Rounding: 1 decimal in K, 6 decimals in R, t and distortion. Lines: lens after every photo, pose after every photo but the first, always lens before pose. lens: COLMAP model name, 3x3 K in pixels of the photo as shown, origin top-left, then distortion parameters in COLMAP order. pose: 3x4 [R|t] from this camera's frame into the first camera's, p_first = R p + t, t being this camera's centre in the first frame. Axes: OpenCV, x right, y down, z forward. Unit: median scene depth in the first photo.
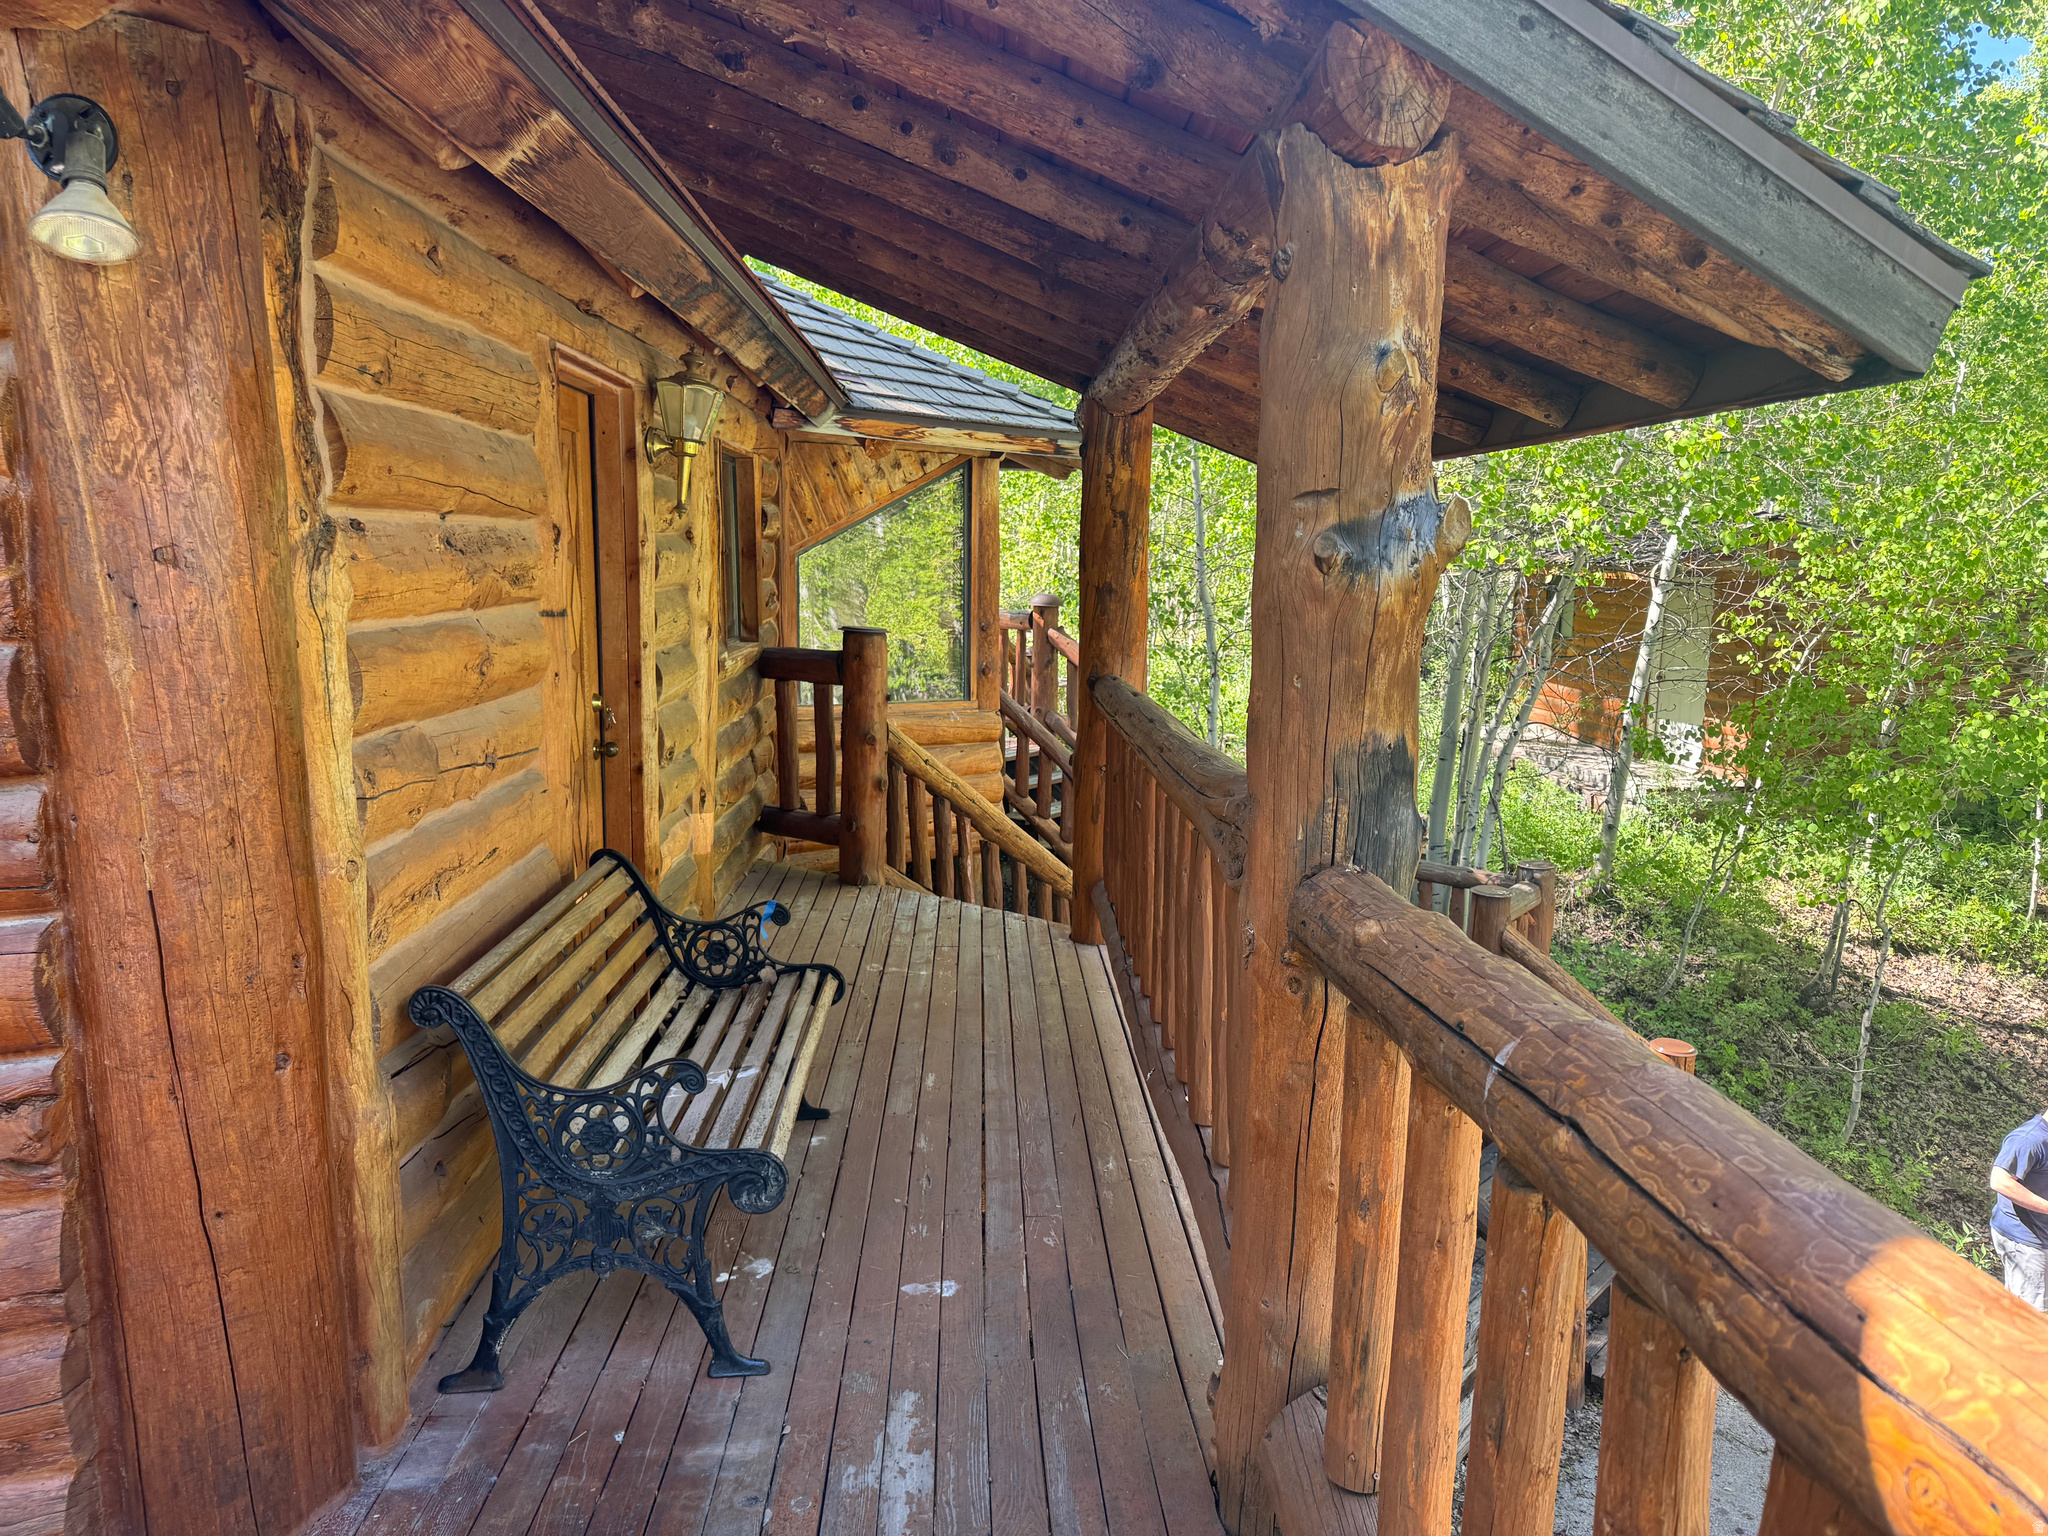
lens RADIAL K [[1438.2, 0, 1025.5], [0, 1438.2, 758.2], [0, 0, 1]] dist [0.091200, -0.123314]
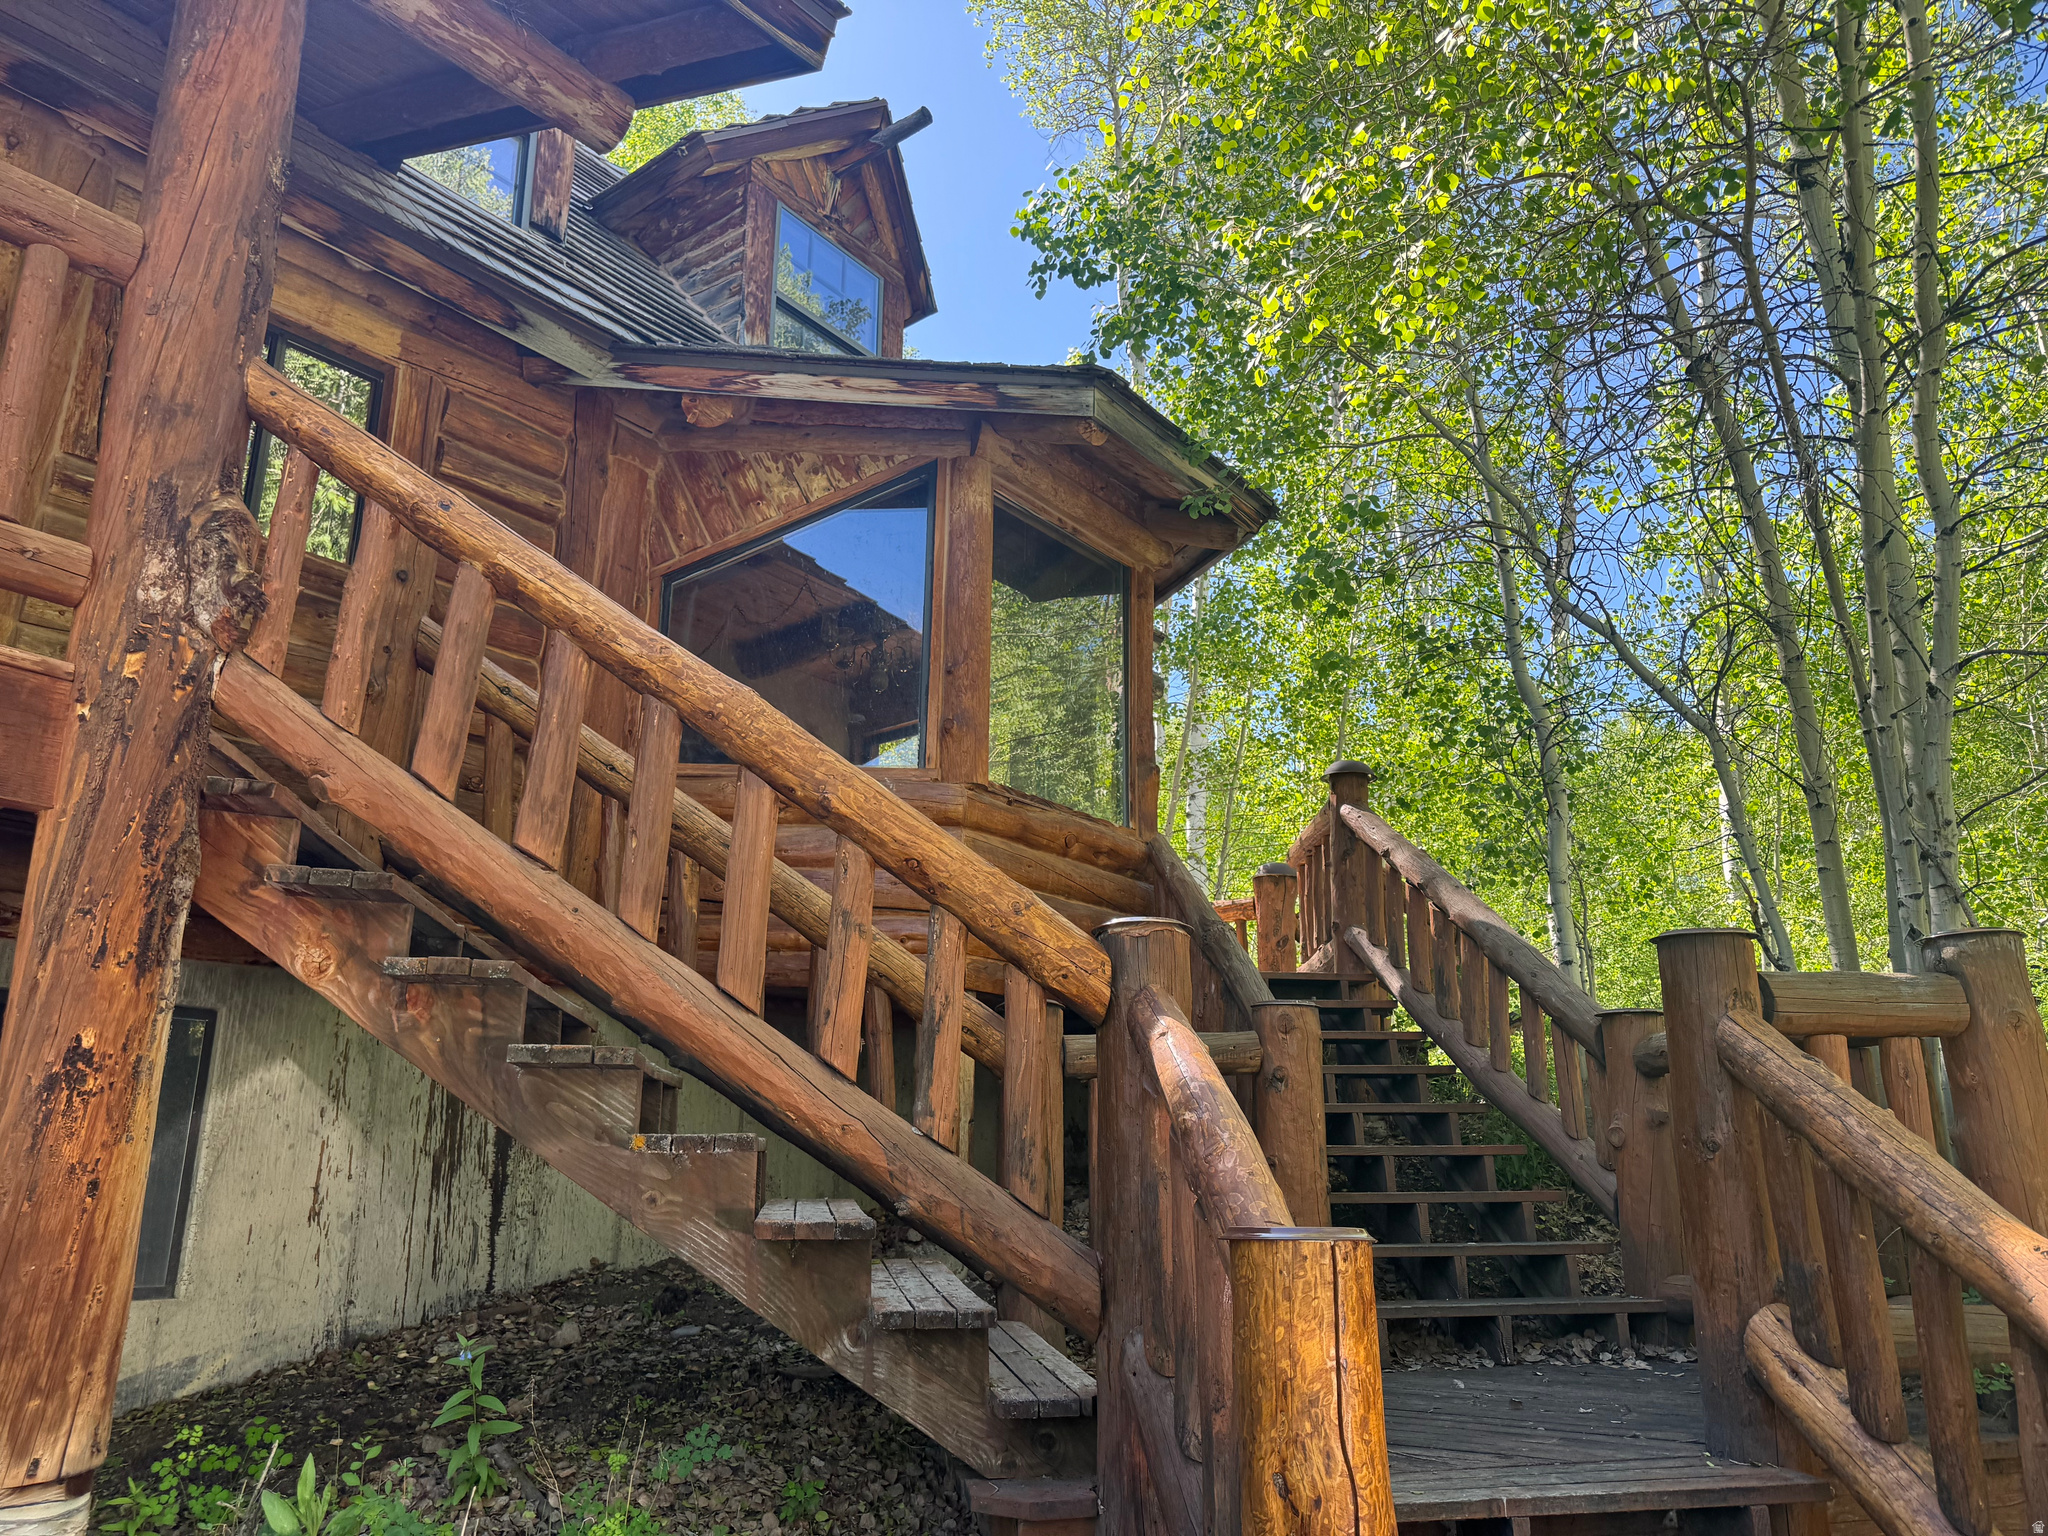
lens RADIAL K [[1441.6, 0, 1024.0], [0, 1441.6, 771.0], [0, 0, 1]] dist [0.071042, -0.115184]
pose [[0.758668, -0.178945, -0.626419, 0.411565], [-0.099770, 0.918281, -0.383153, 0.210998], [0.643792, 0.353184, 0.678817, 0.538740]]
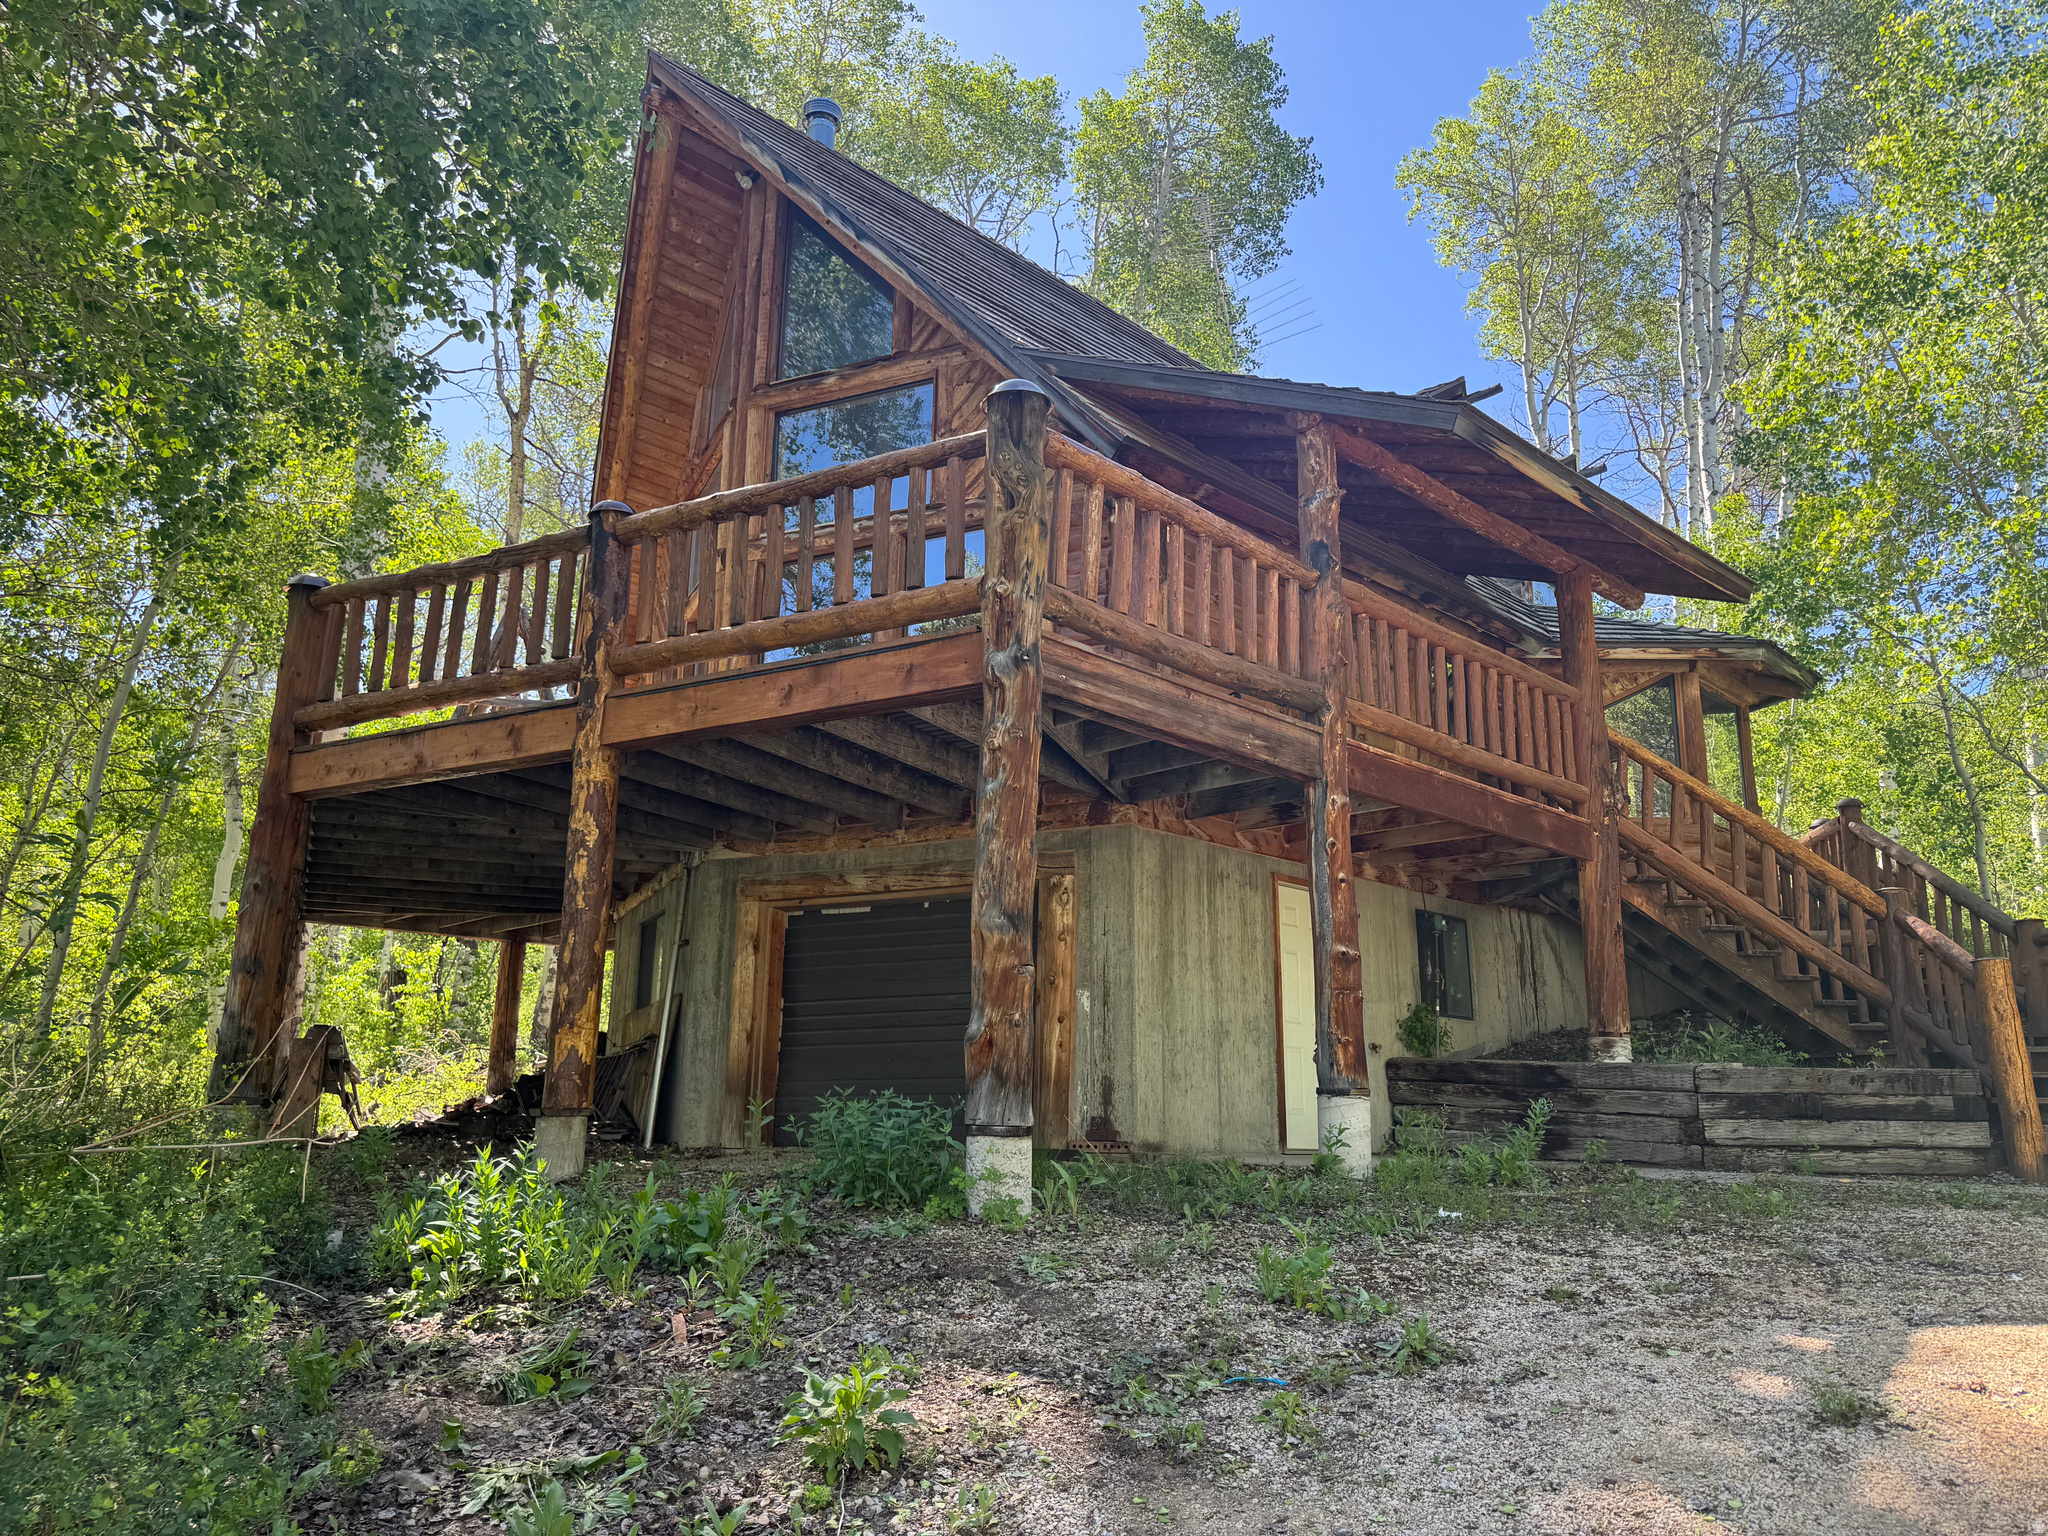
lens RADIAL K [[1441.6, 0, 1024.0], [0, 1441.6, 771.0], [0, 0, 1]] dist [0.071042, -0.115184]
pose [[0.658116, -0.171333, -0.733164, 0.631910], [-0.129905, 0.933322, -0.334716, 0.516974], [0.741626, 0.315524, 0.591976, -0.483731]]
